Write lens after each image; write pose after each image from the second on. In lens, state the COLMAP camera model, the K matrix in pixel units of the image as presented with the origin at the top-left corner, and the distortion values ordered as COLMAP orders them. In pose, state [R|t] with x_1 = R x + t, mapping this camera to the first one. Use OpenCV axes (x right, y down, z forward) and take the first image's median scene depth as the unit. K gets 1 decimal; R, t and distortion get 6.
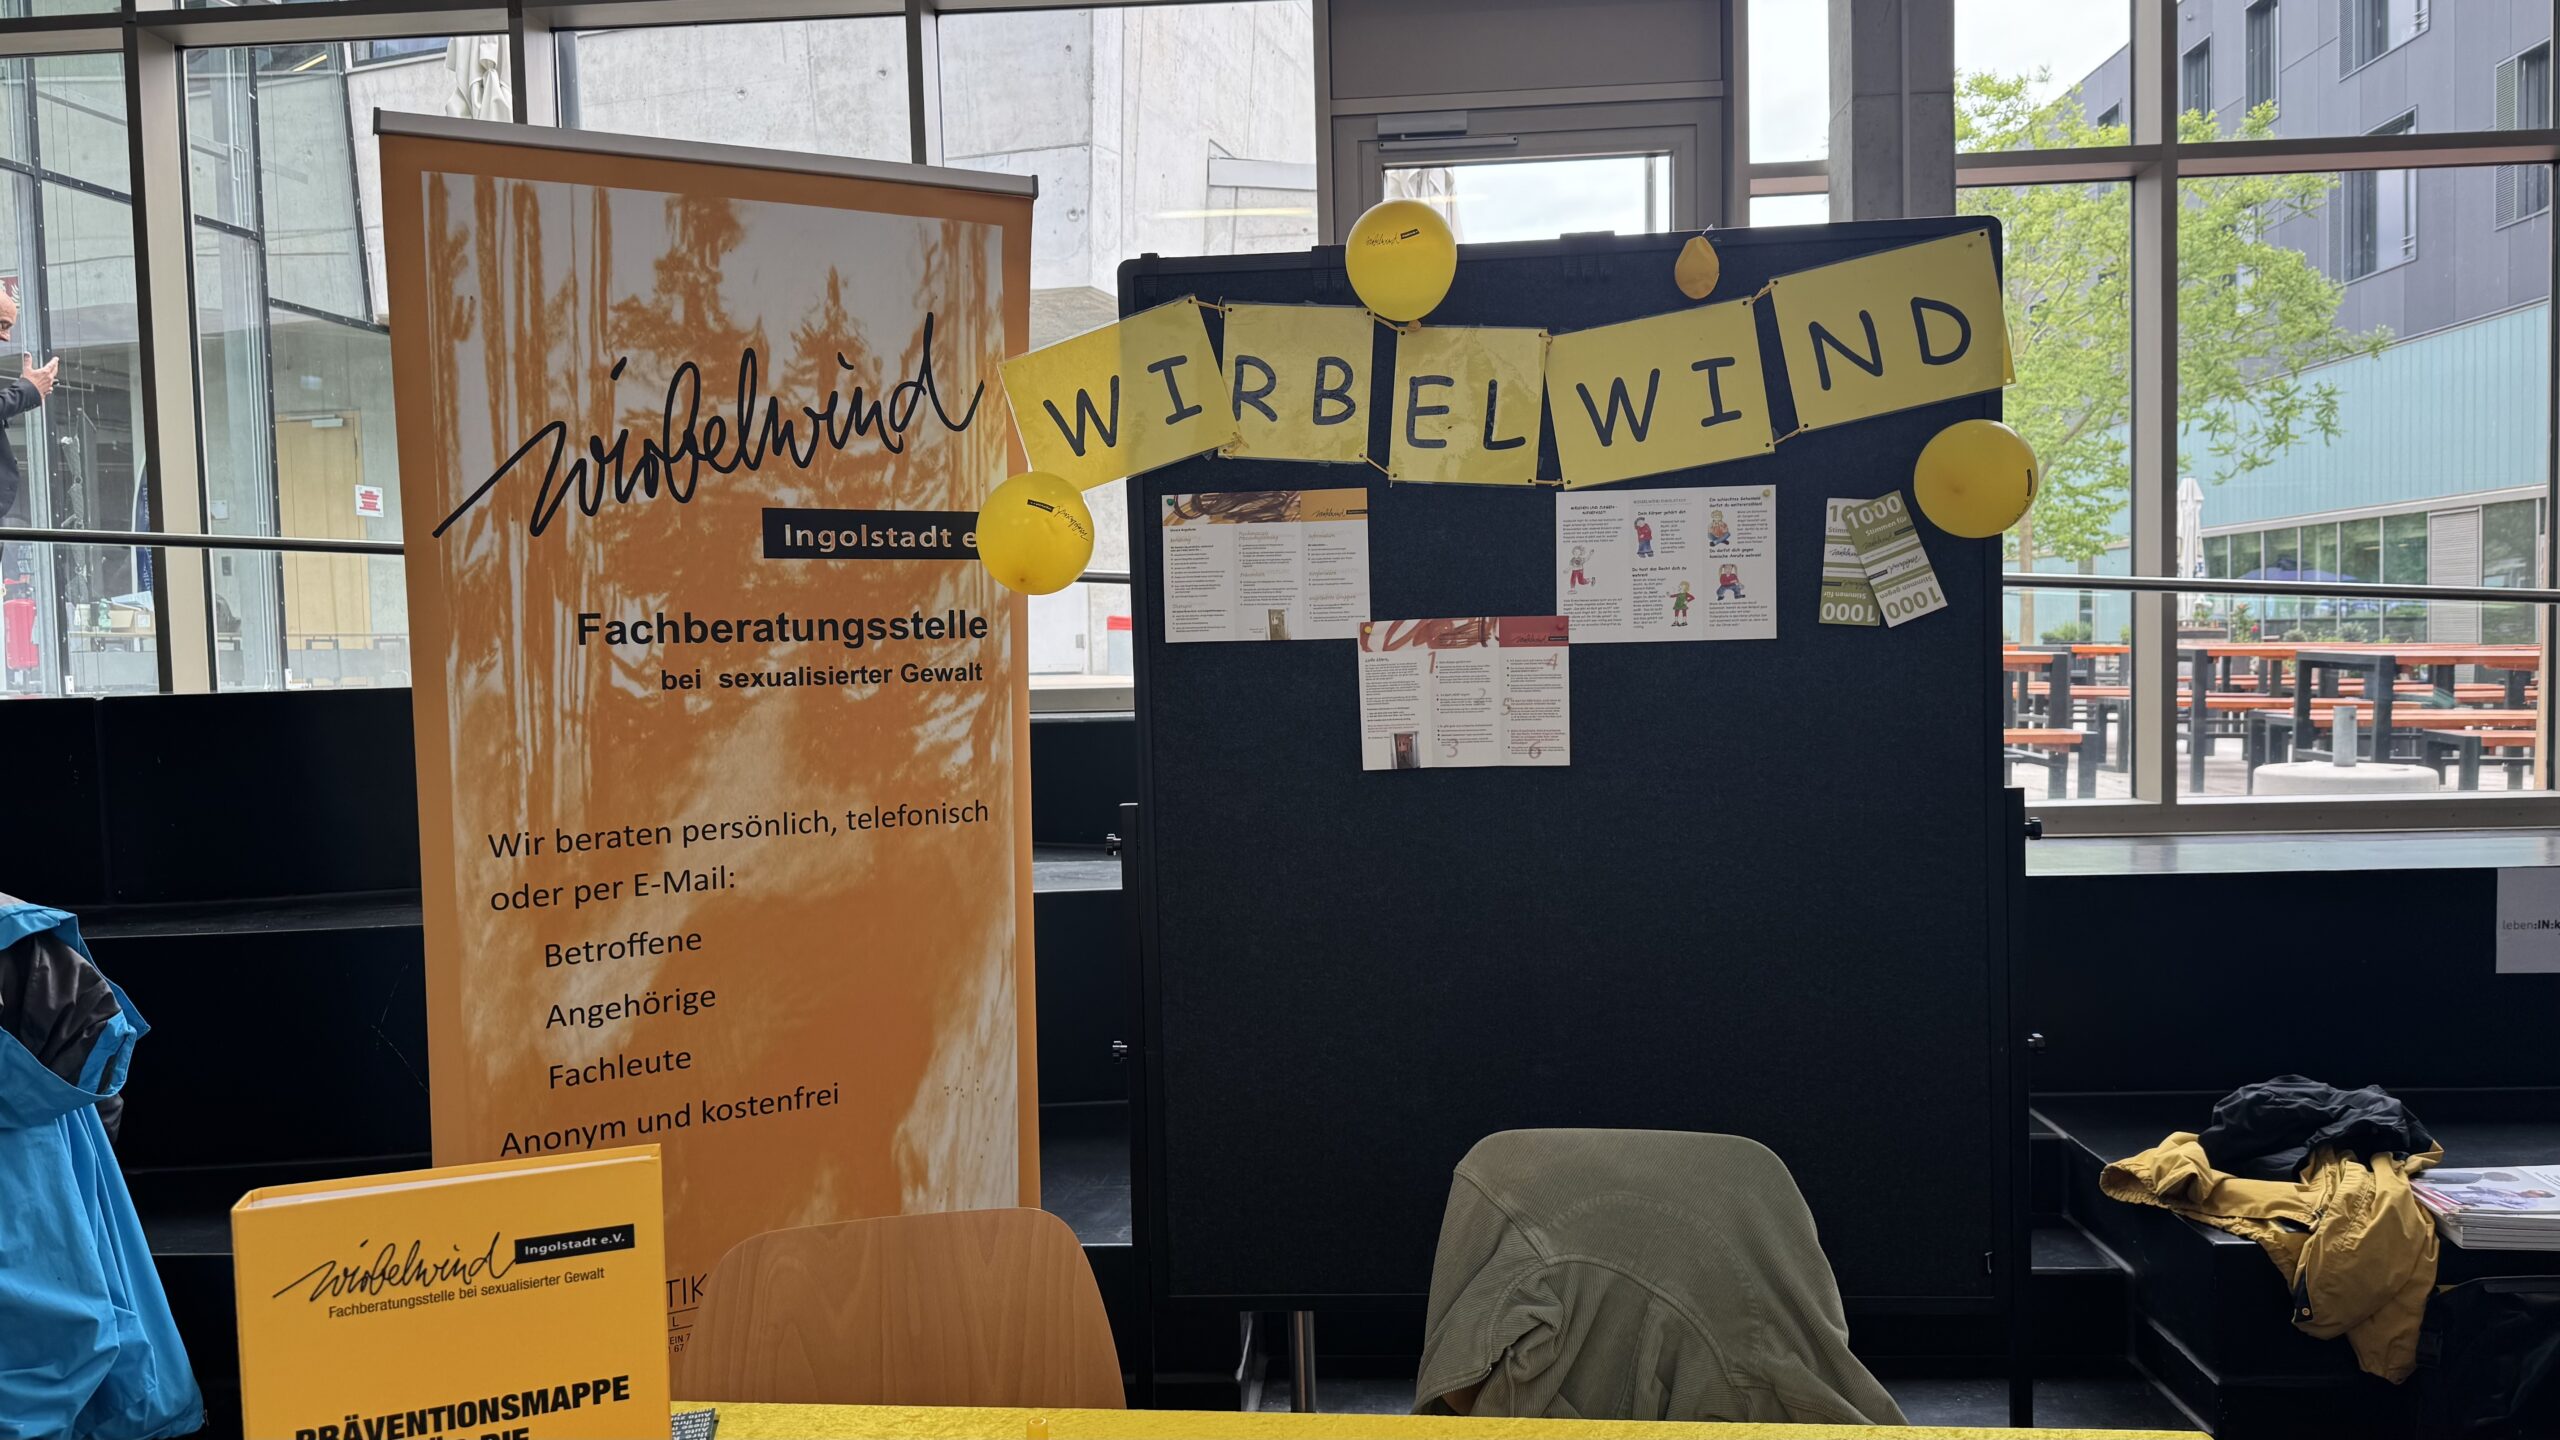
lens RADIAL K [[1807.7, 0, 1280.0], [0, 1807.7, 720.0], [0, 0, 1]] dist [0.075708, -0.001124]
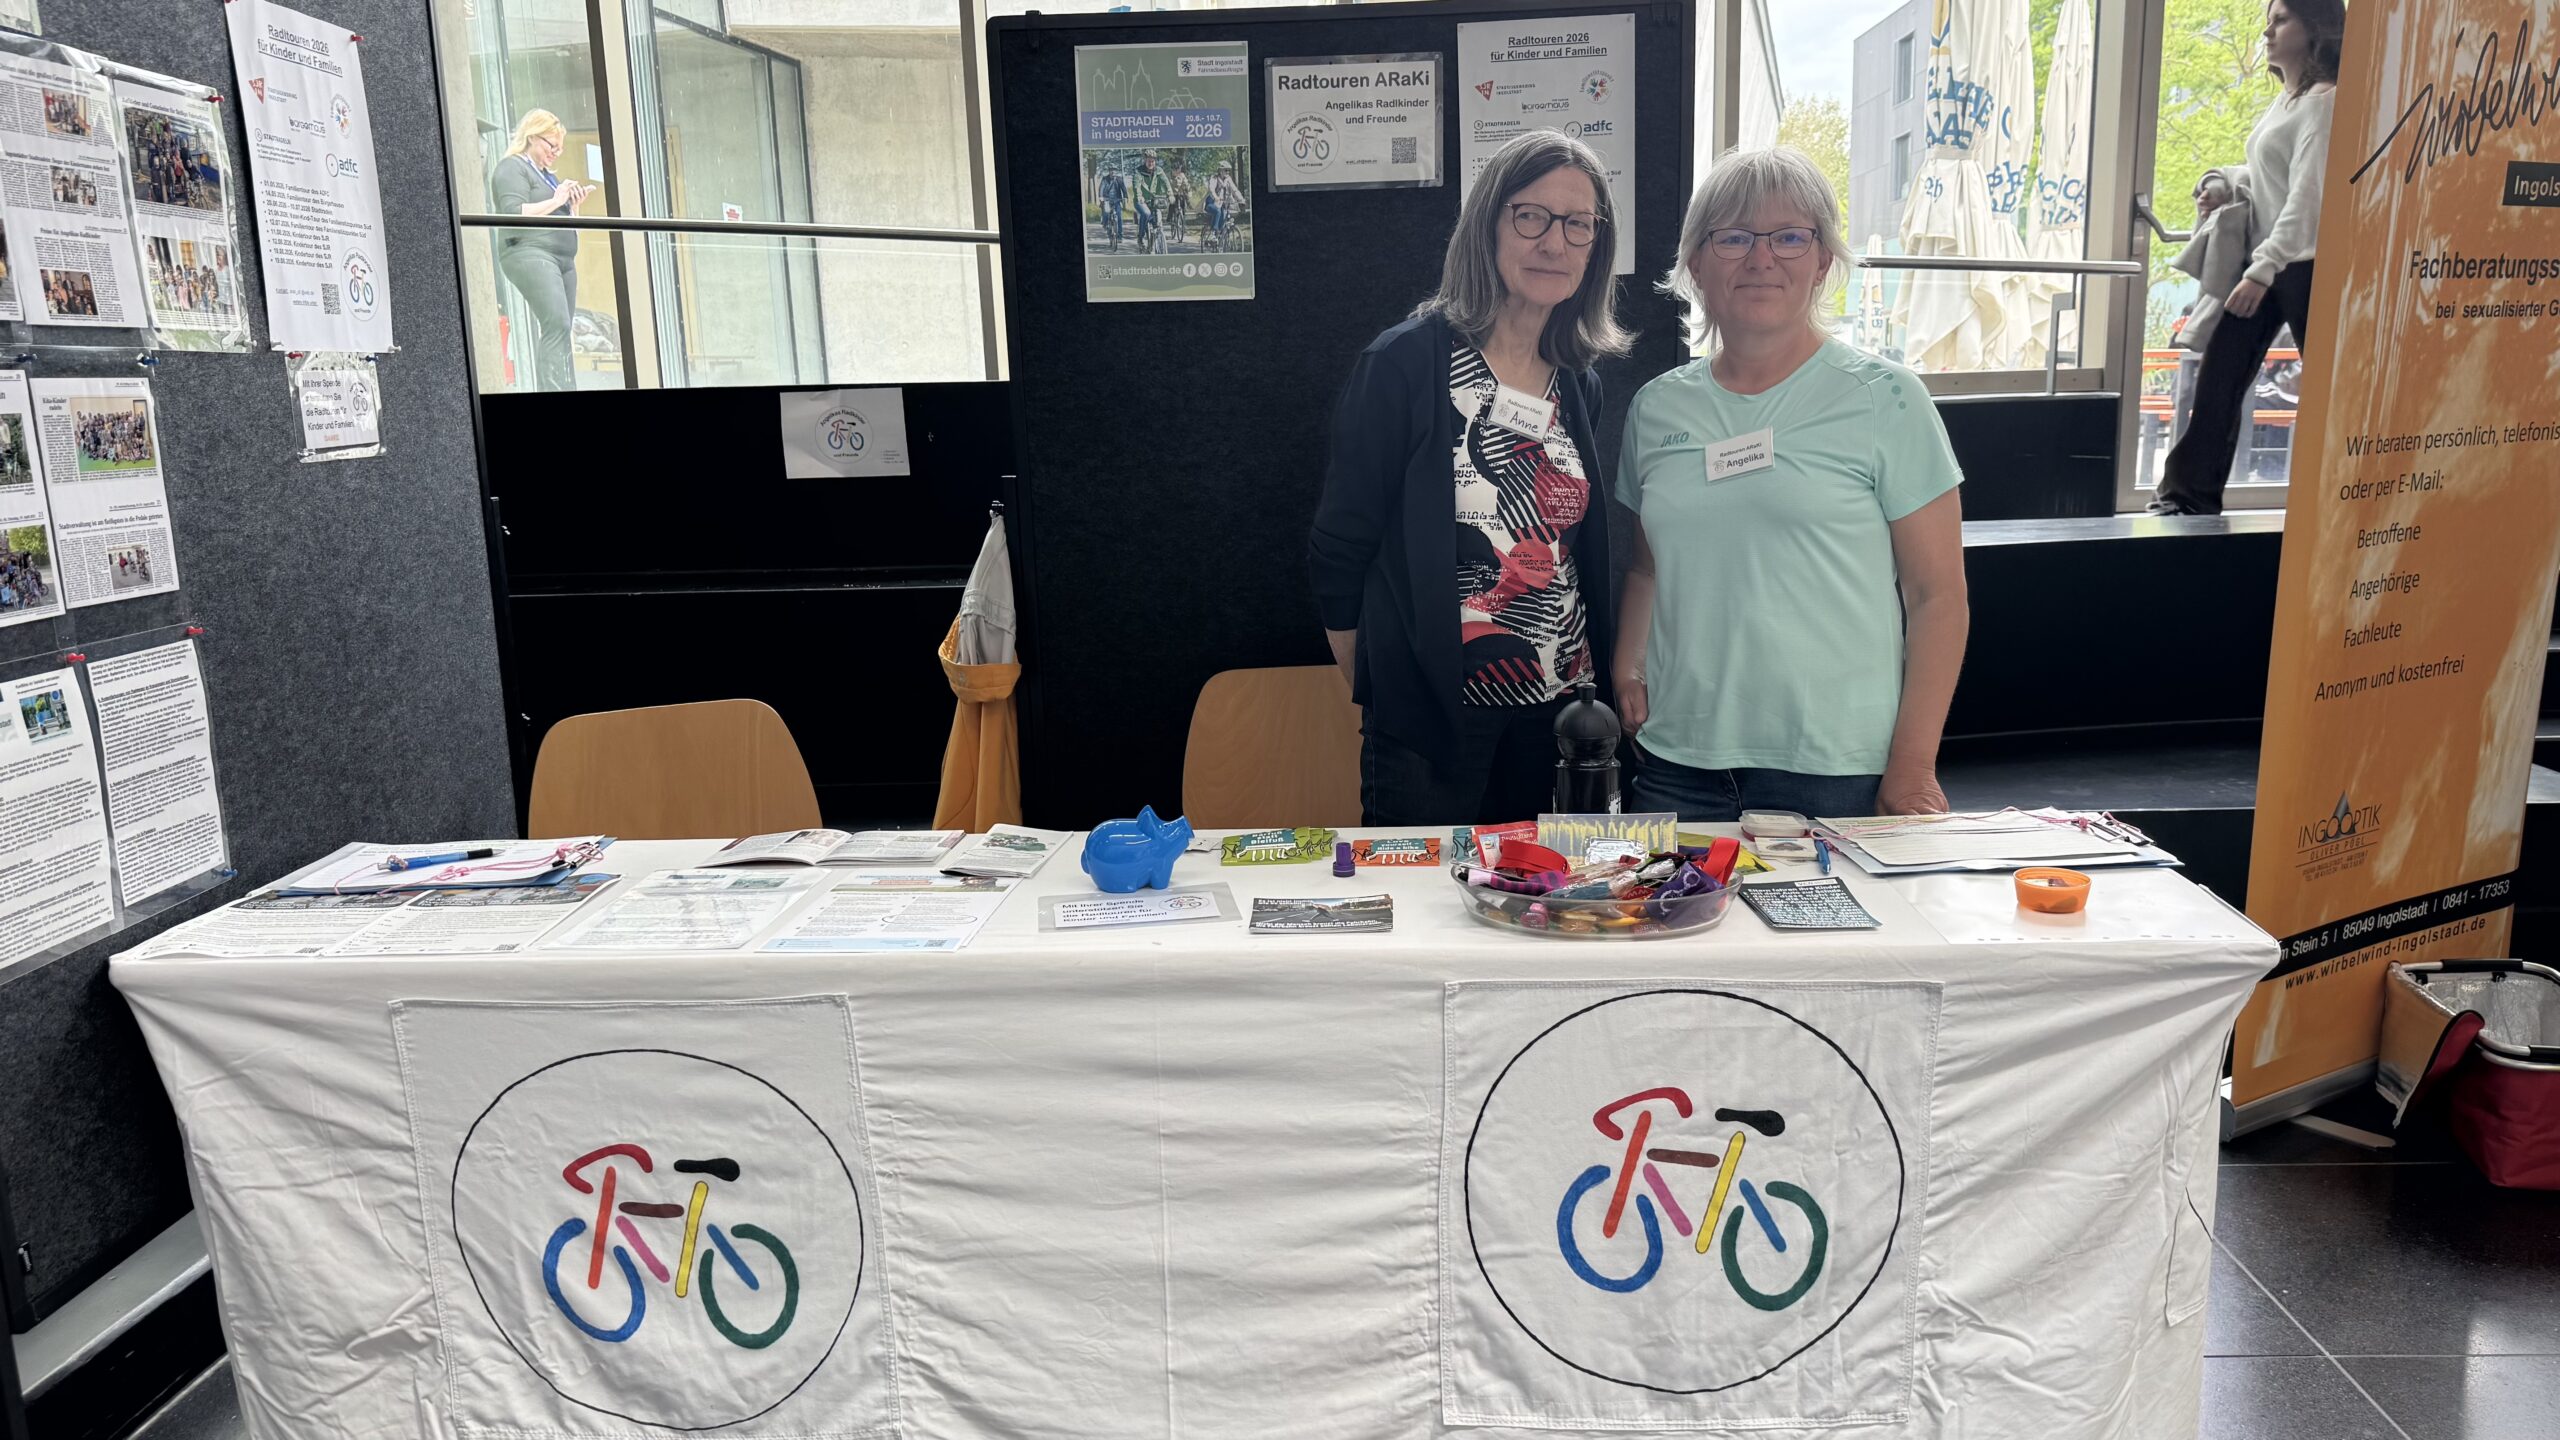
lens RADIAL K [[1884.3, 0, 1280.0], [0, 1884.3, 720.0], [0, 0, 1]] dist [-0.009334, -0.006381]
pose [[0.999911, -0.004510, 0.012525, -1.101036], [0.002577, 0.988643, 0.150260, 0.056374], [-0.013060, -0.150214, 0.988567, -0.235119]]
